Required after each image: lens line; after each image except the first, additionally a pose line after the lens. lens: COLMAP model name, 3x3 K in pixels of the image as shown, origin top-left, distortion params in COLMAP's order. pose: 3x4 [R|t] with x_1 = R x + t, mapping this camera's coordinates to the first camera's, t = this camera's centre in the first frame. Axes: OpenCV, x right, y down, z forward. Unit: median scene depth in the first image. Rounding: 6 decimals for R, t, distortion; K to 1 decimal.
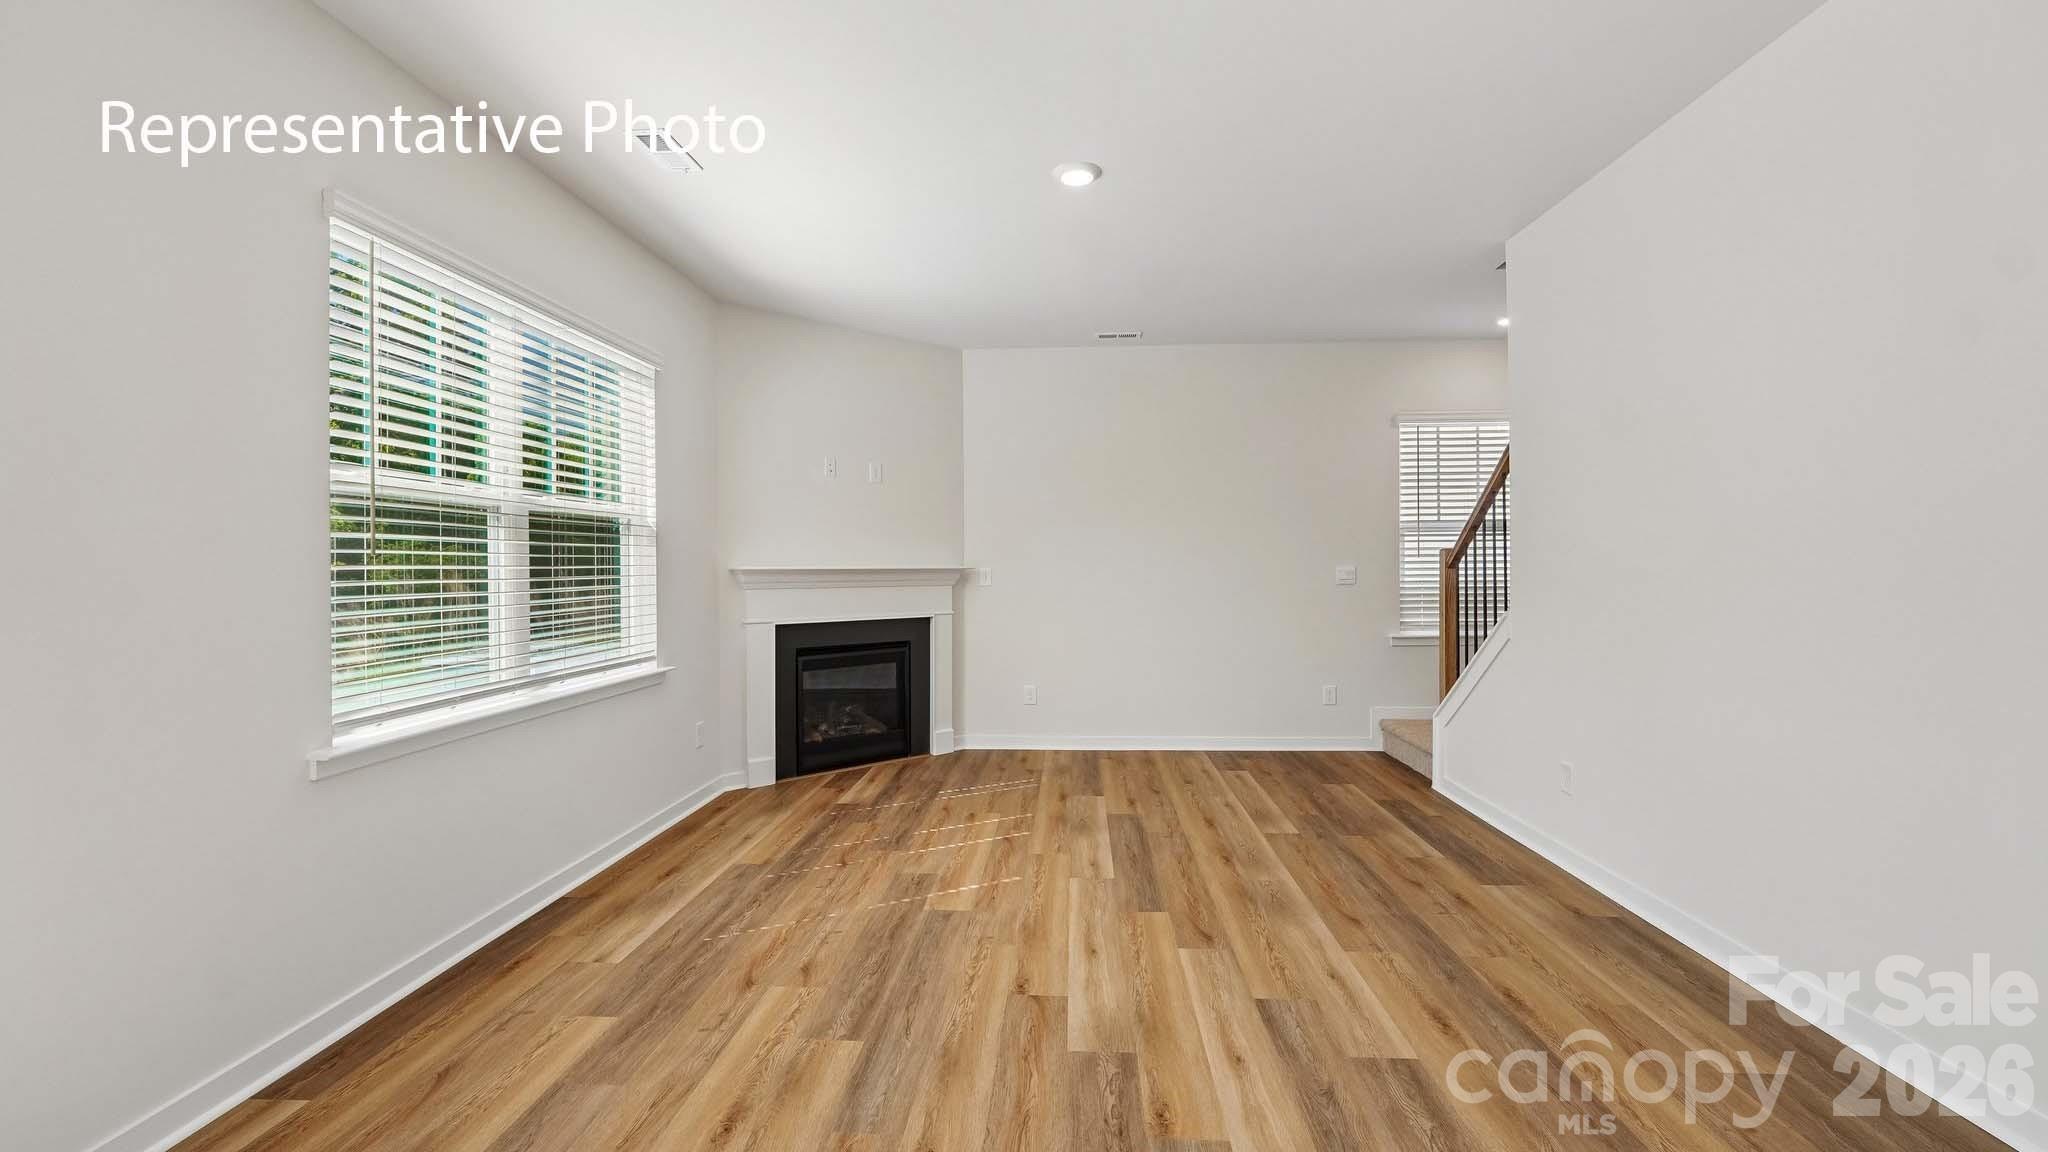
lens RADIAL K [[862.9, 0, 1014.3], [0, 862.9, 569.1], [0, 0, 1]] dist [-0.006651, 0.001637]
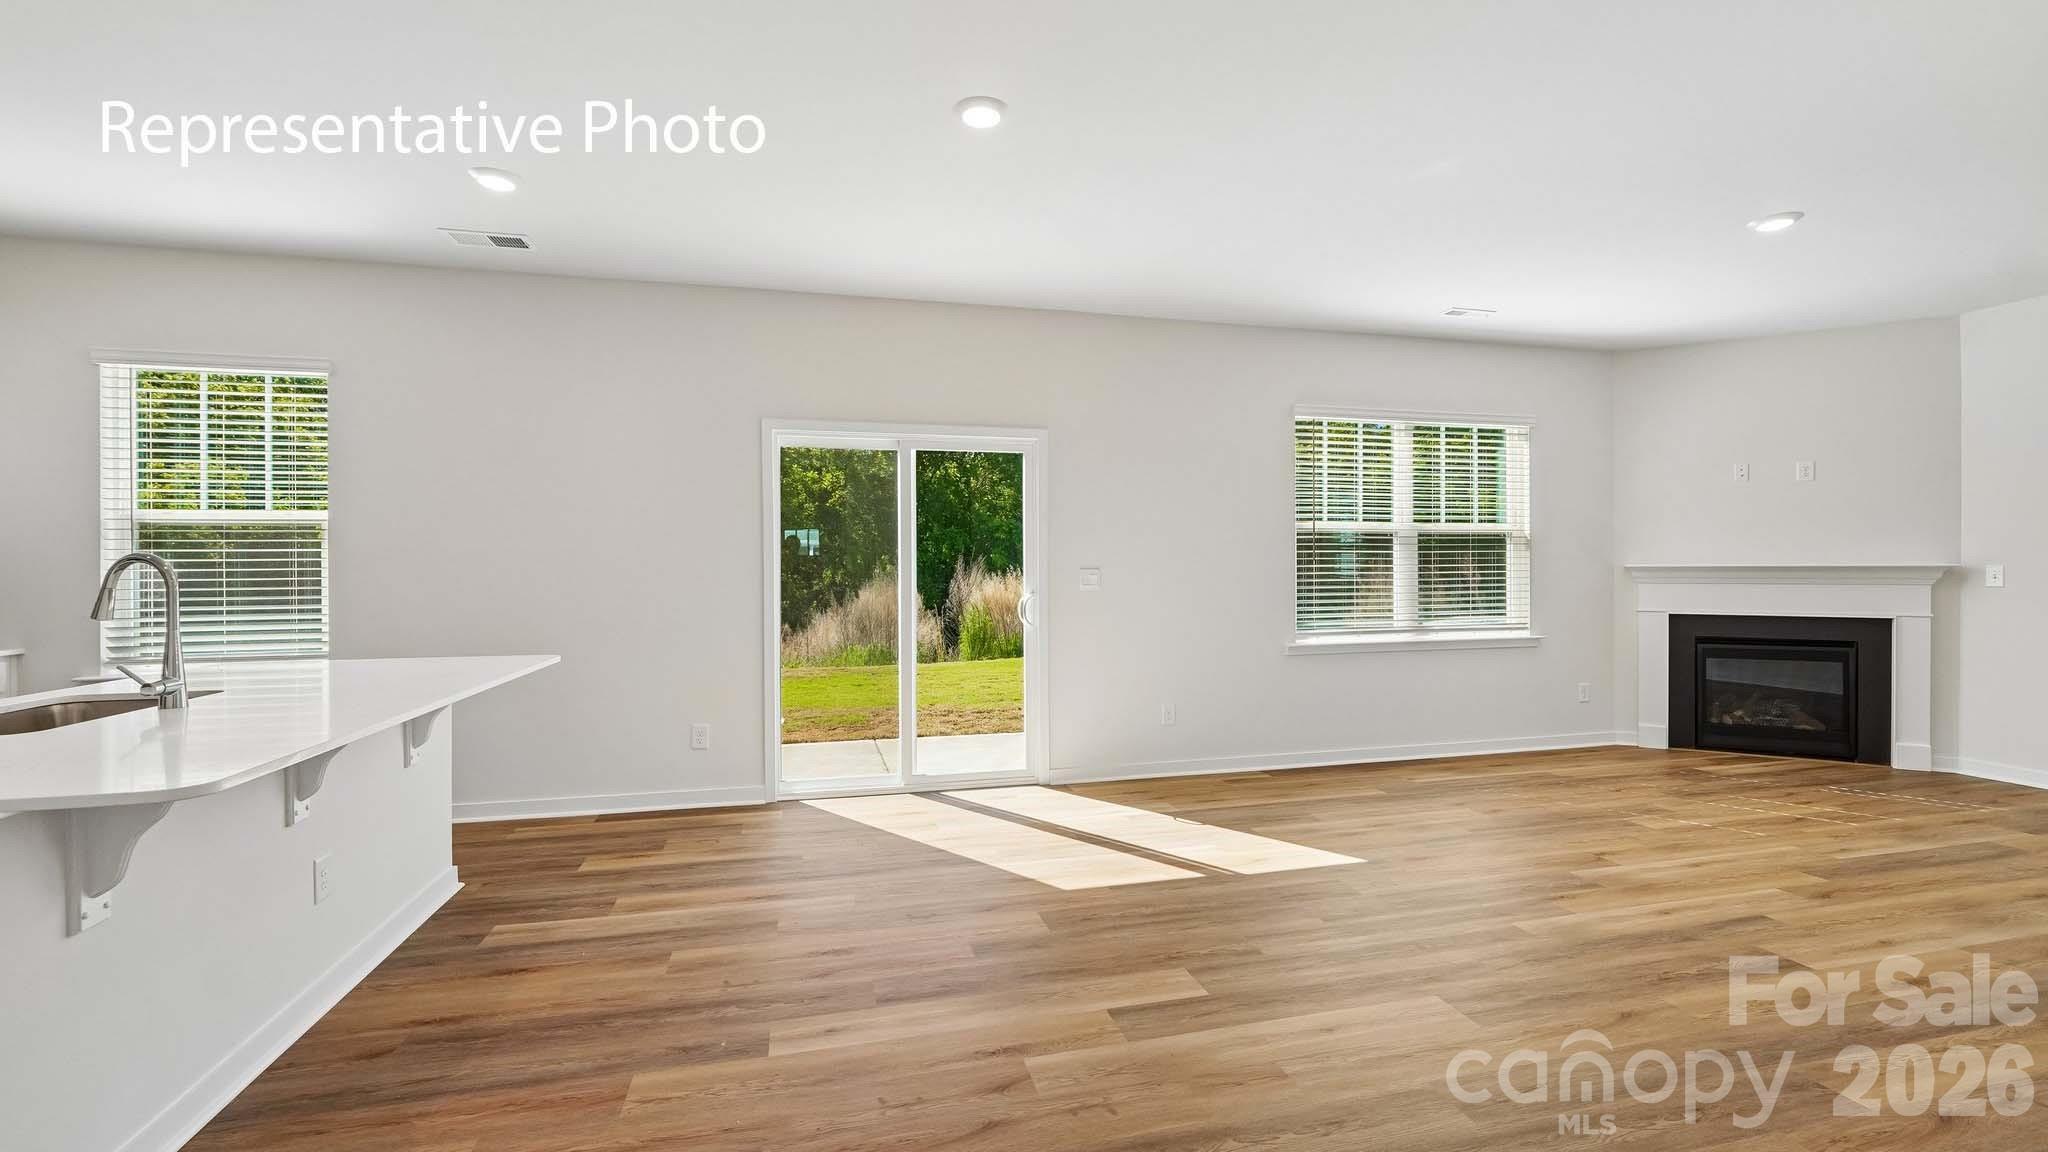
lens RADIAL K [[862.9, 0, 1040.8], [0, 862.9, 569.5], [0, 0, 1]] dist [-0.006651, 0.001637]
pose [[0.325402, 0.006433, -0.945554, 0.813063], [-0.000245, 0.999977, 0.006719, -0.005579], [0.945576, -0.001955, 0.325397, -0.283149]]
